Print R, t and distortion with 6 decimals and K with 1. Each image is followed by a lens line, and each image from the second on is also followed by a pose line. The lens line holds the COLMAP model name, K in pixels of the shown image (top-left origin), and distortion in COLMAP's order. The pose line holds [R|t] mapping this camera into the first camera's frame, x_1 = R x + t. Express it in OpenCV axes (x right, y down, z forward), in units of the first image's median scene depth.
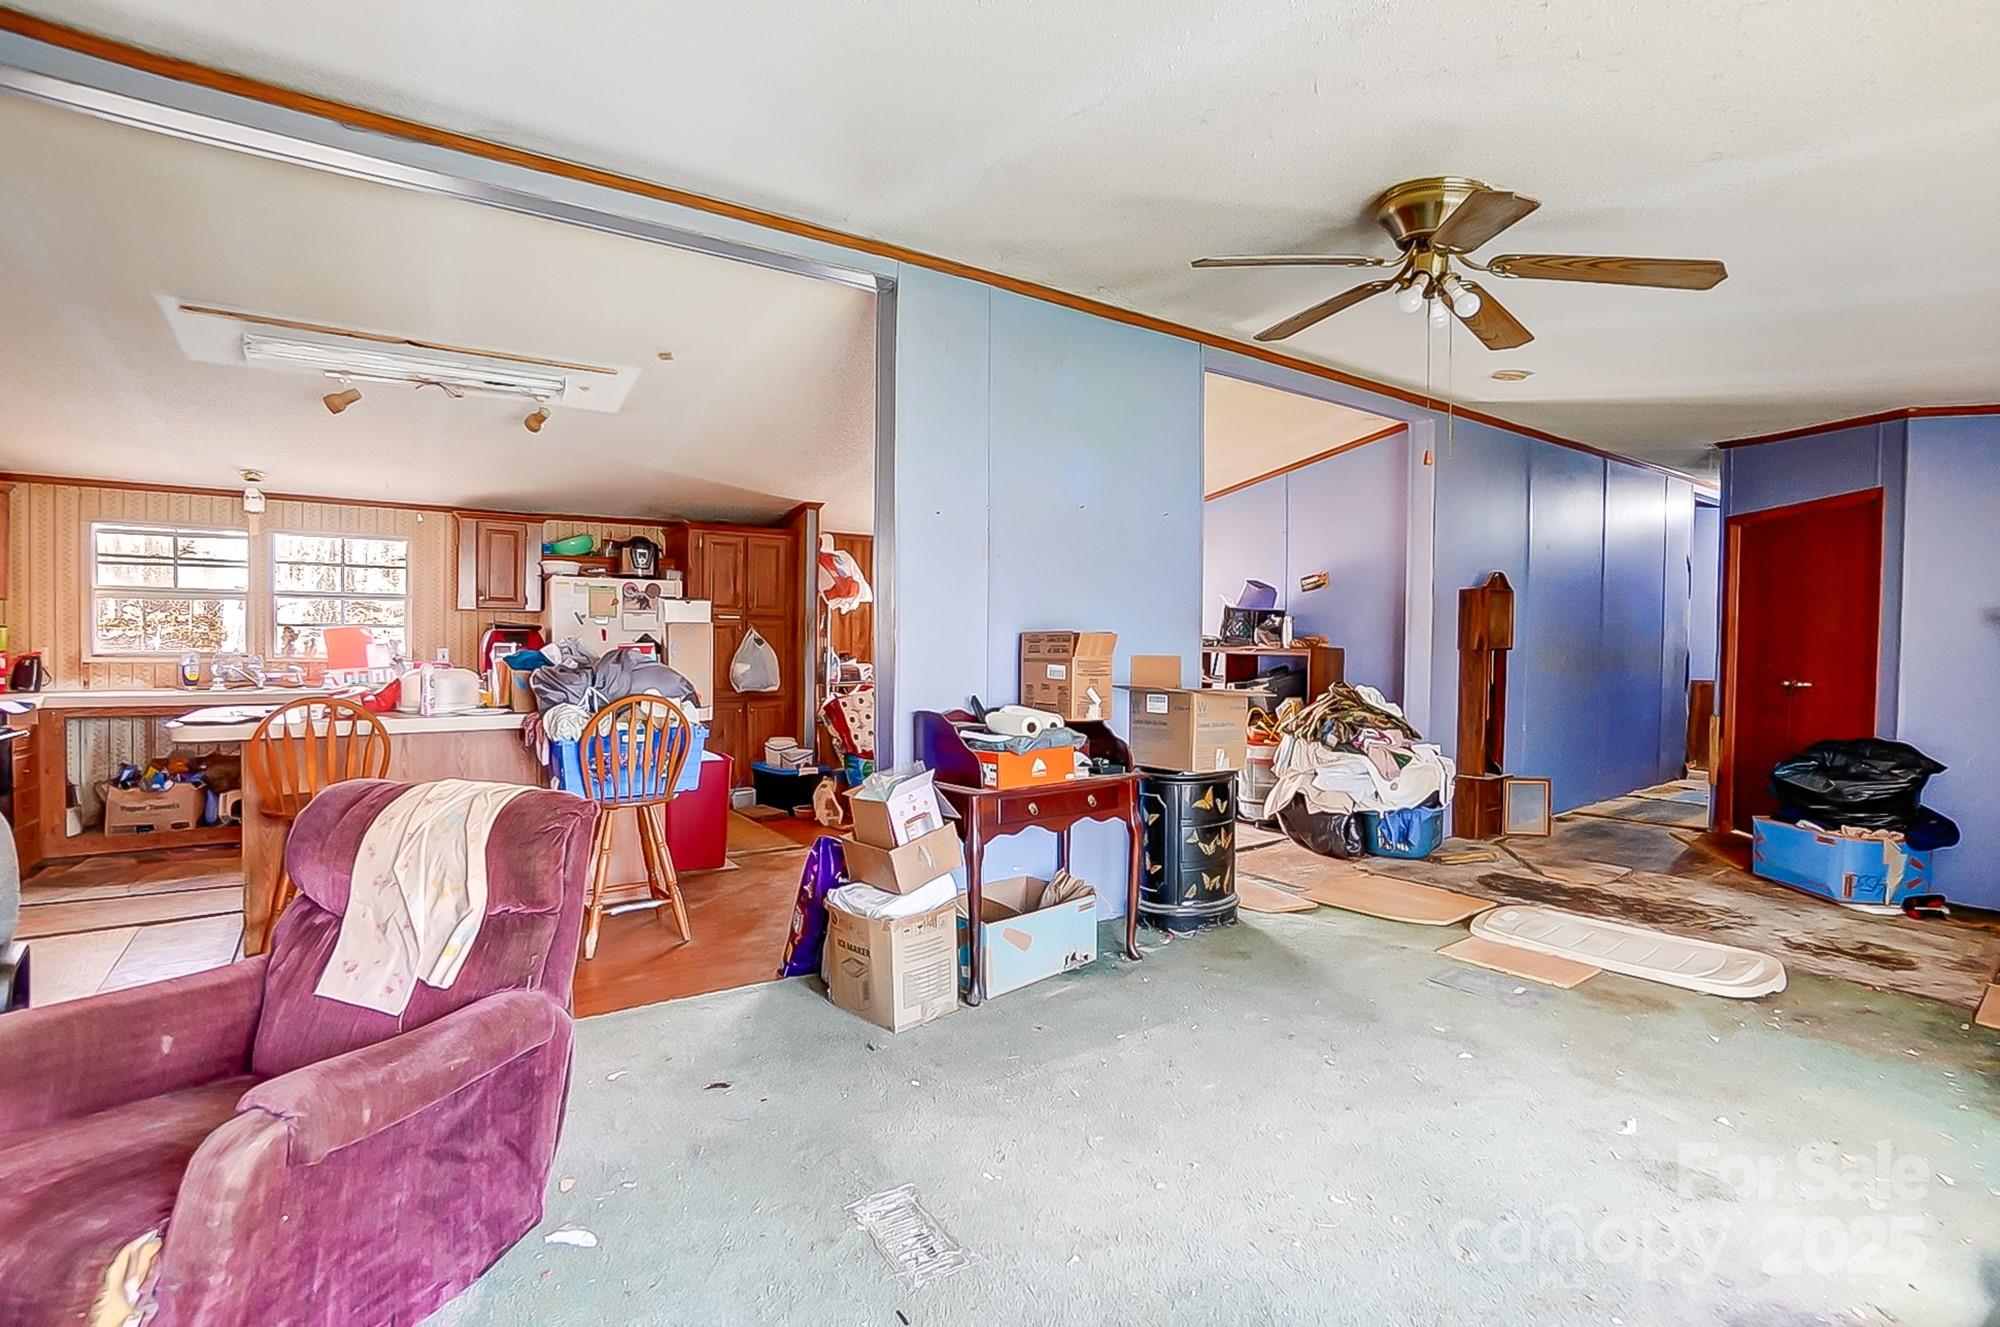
lens RADIAL K [[901.8, 0, 999.9], [0, 901.8, 655.5], [0, 0, 1]] dist [-0.021398, 0.001555]
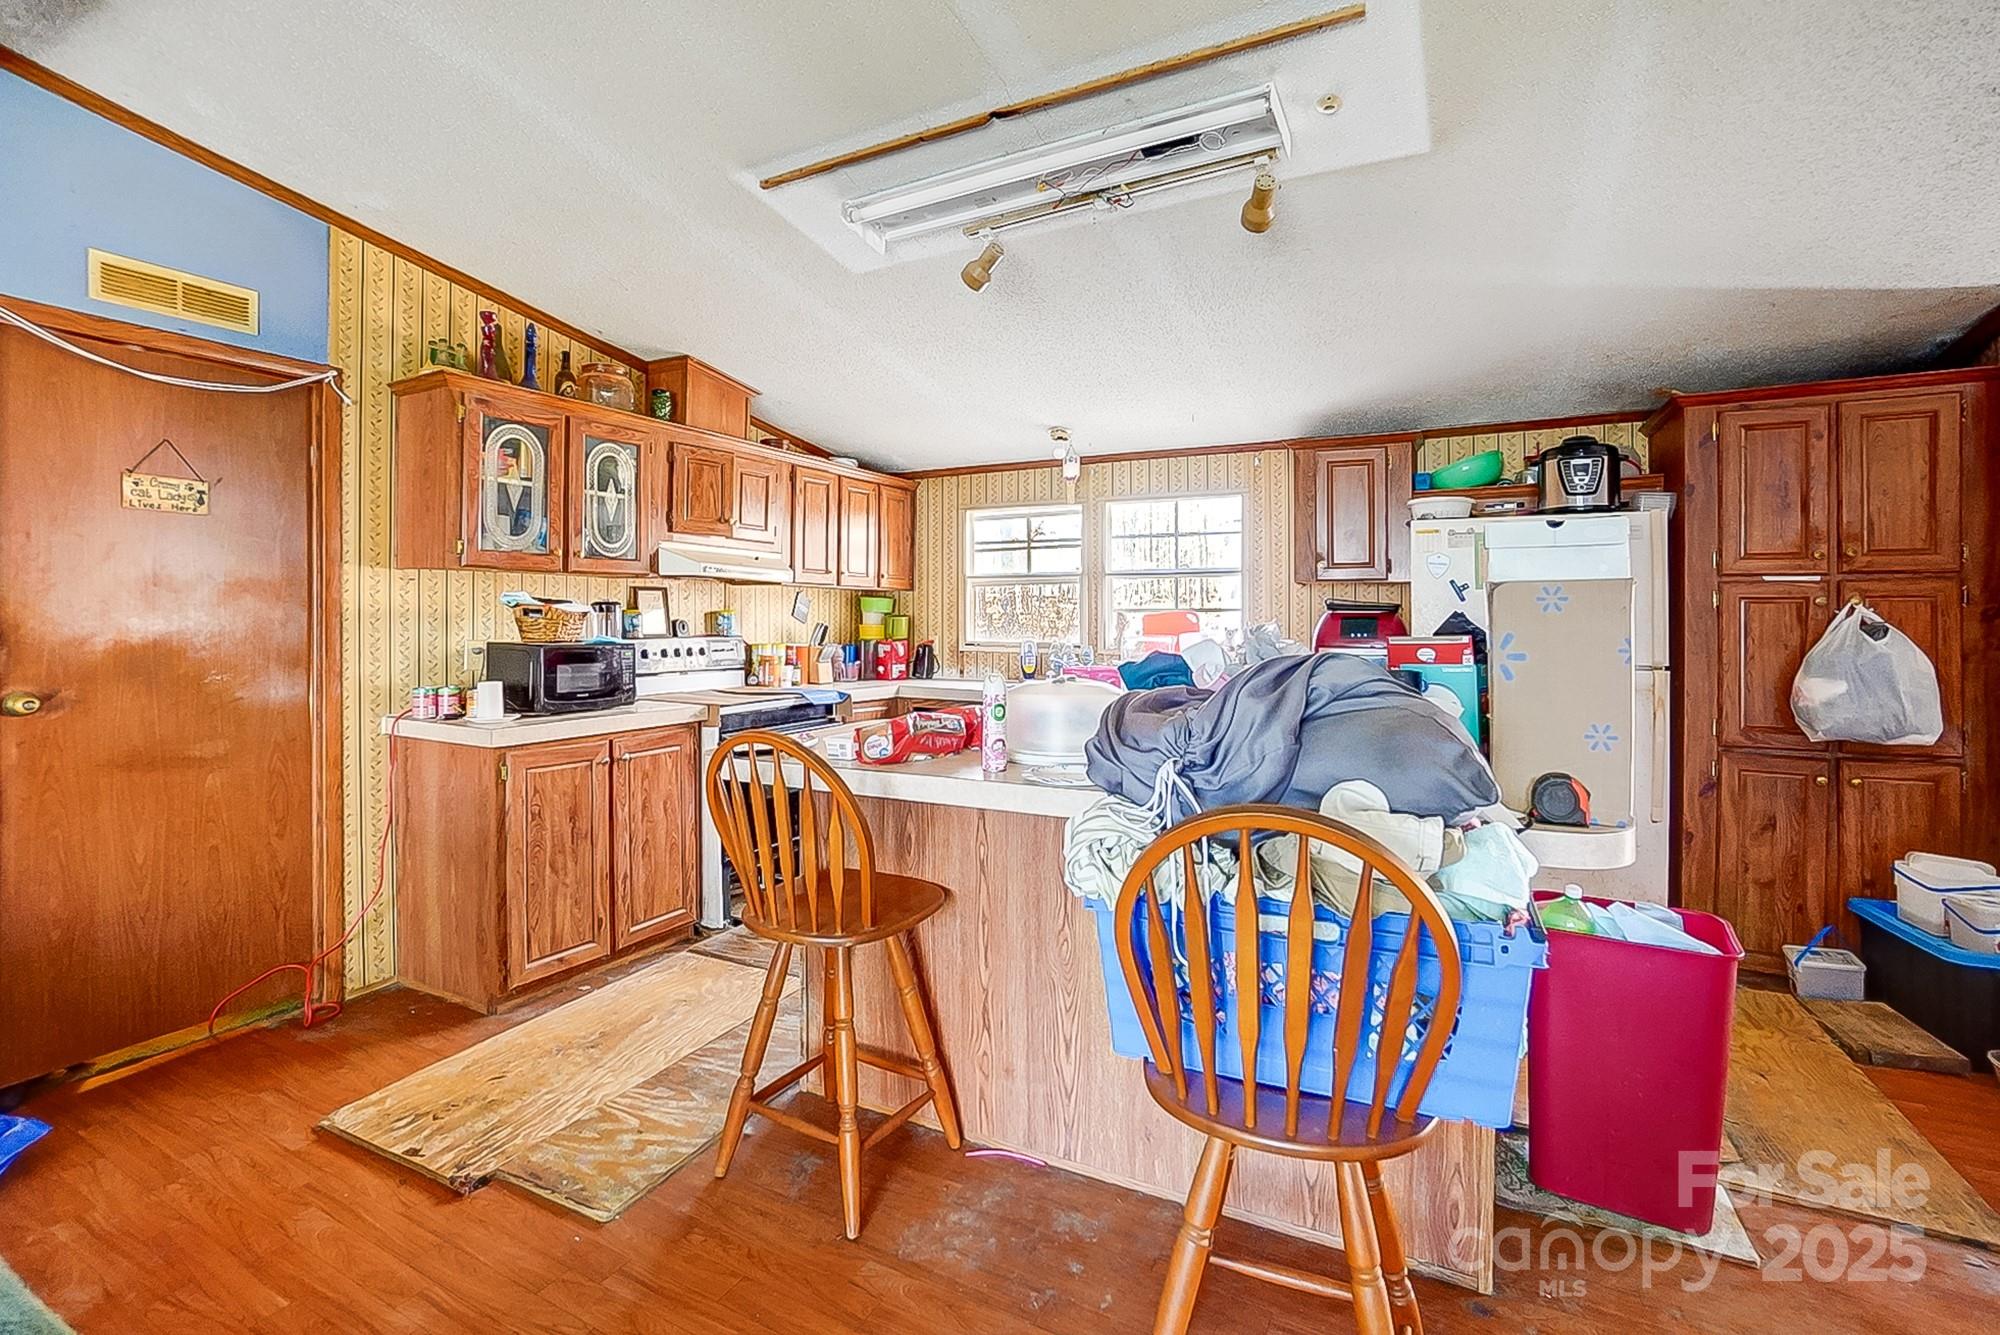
lens RADIAL K [[901.8, 0, 990.0], [0, 901.8, 614.5], [0, 0, 1]] dist [-0.021398, 0.001555]
pose [[0.474276, -0.012897, -0.880282, -0.100138], [-0.009273, 0.999764, -0.019644, -0.011572], [0.880327, 0.017479, 0.474044, 0.449942]]
